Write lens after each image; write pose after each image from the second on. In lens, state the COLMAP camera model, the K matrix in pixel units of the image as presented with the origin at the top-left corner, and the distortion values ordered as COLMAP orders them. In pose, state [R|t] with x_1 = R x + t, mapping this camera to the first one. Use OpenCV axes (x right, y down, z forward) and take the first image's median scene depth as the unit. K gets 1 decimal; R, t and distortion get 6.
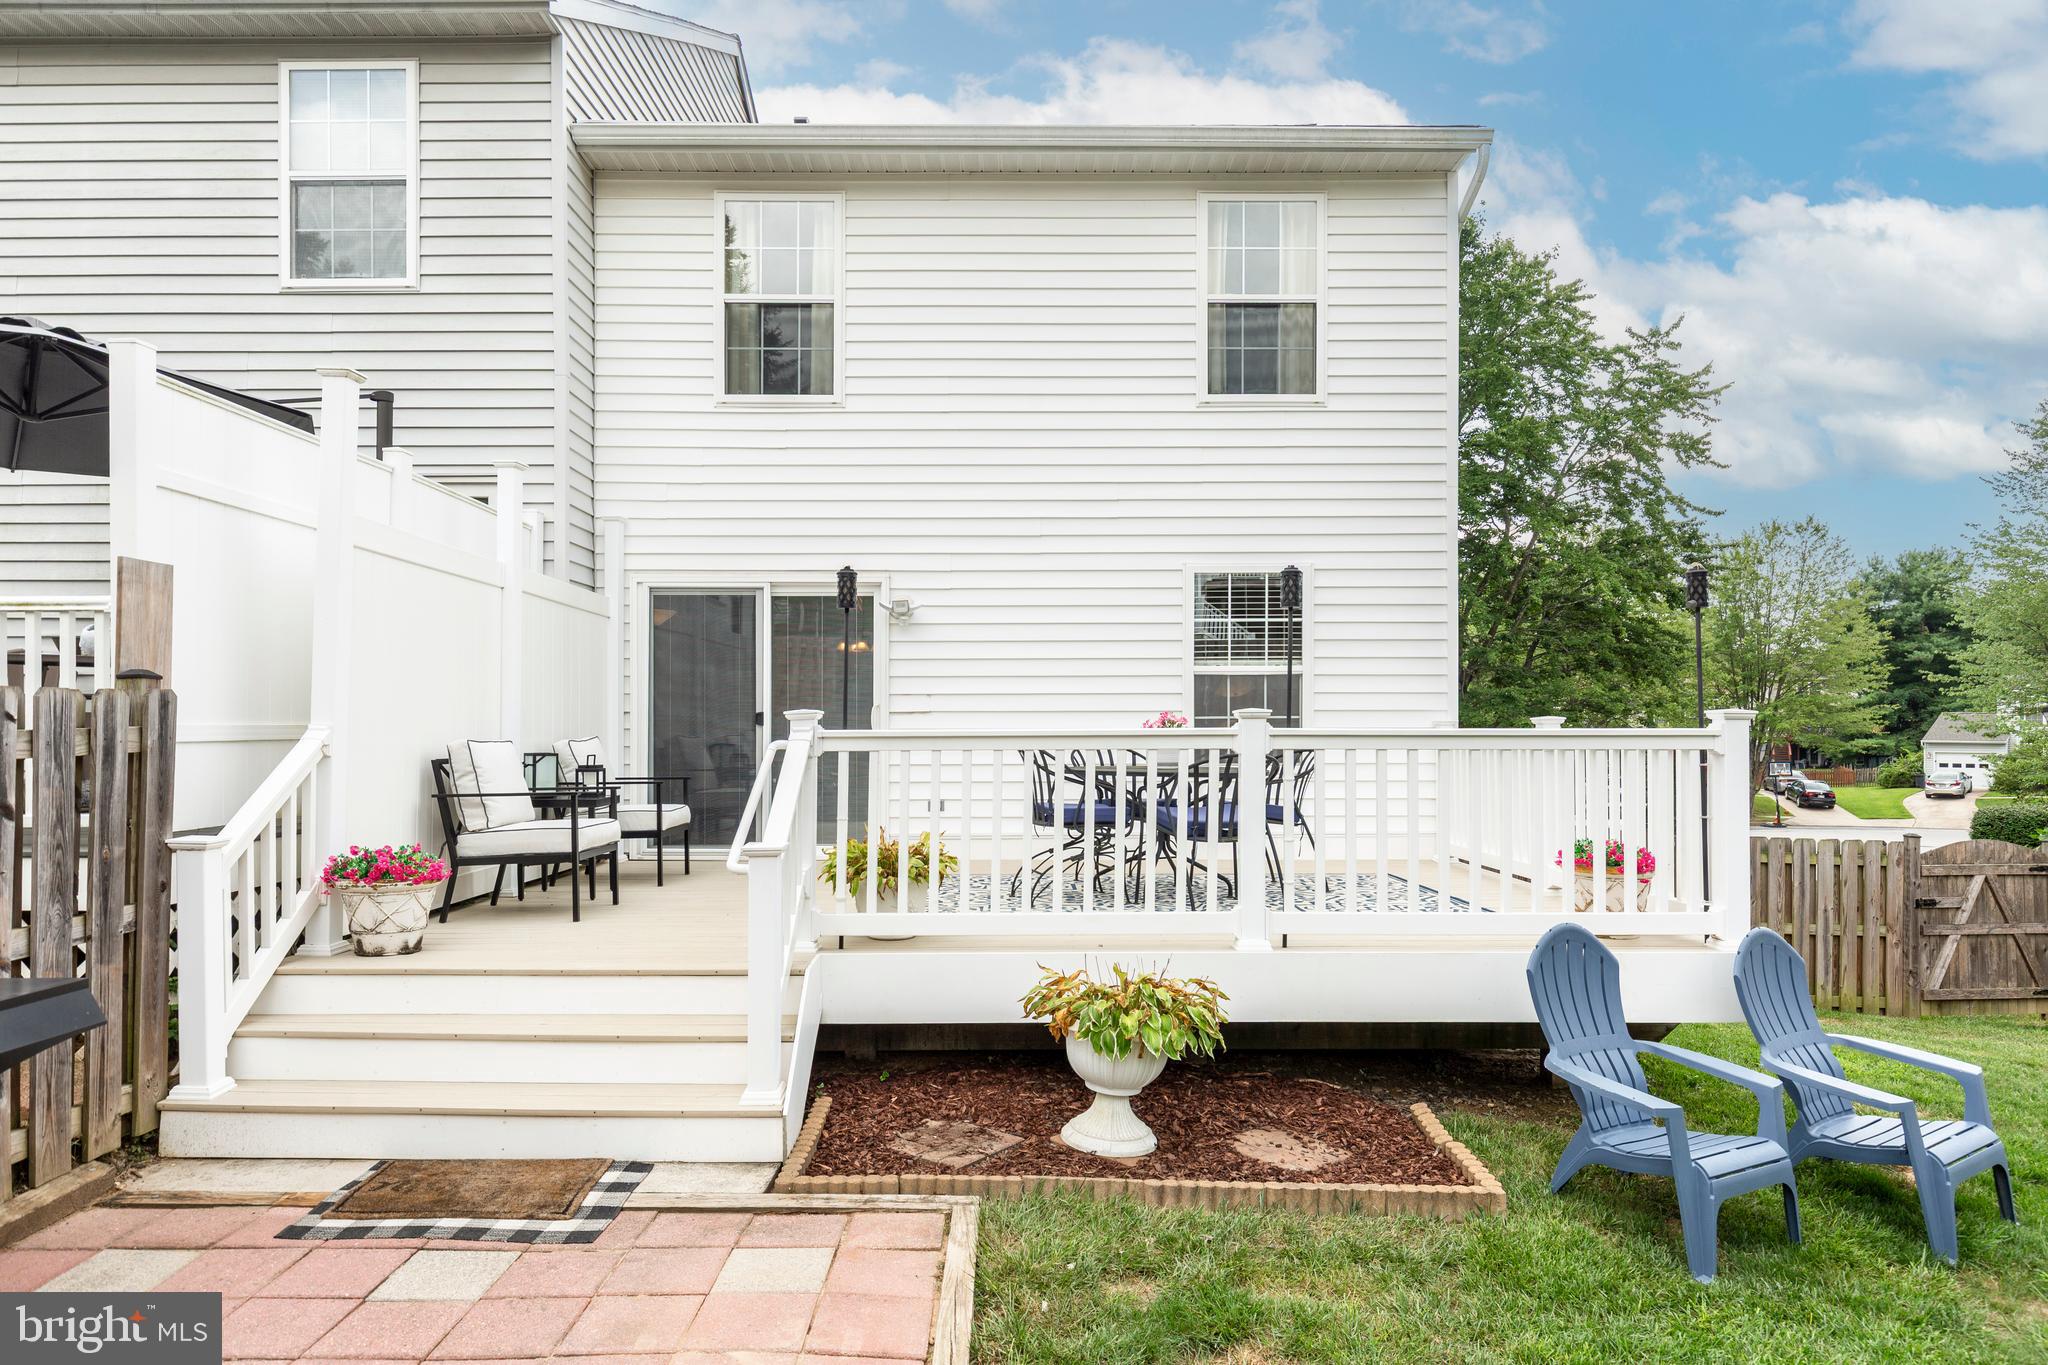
lens RADIAL K [[1245.3, 0, 1021.6], [0, 1245.3, 725.4], [0, 0, 1]] dist [0.004015, 0.000820]
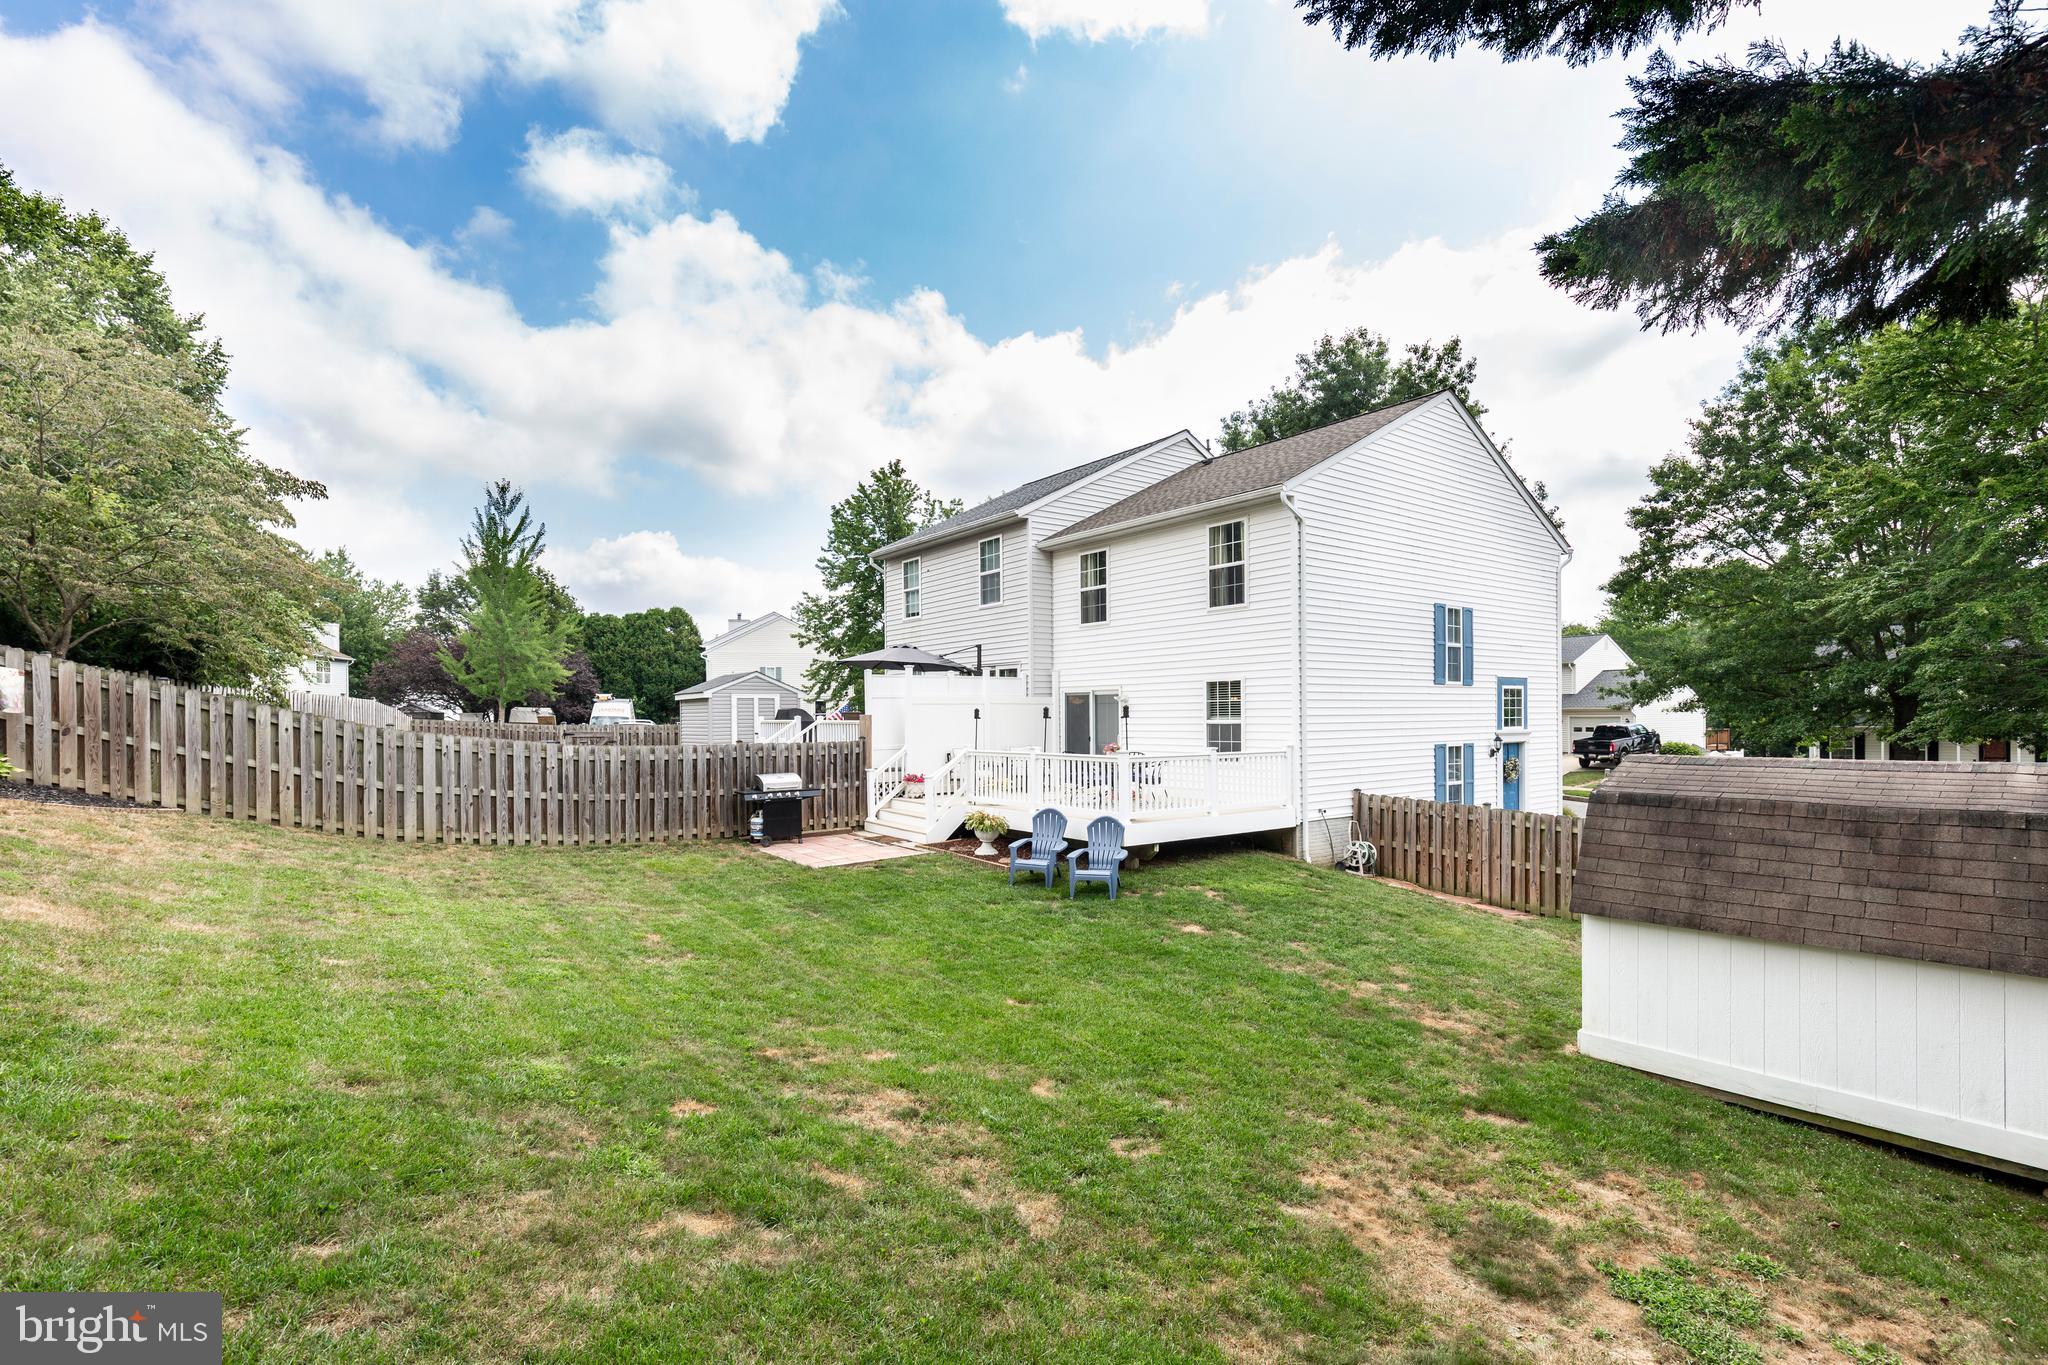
lens RADIAL K [[931.2, 0, 1015.8], [0, 931.2, 698.9], [0, 0, 1]] dist [-0.000008, -0.000618]
pose [[0.612377, -0.015956, -0.790404, 1.343418], [0.004890, 0.999854, -0.016396, -0.060859], [0.790550, 0.006175, 0.612366, -0.401129]]
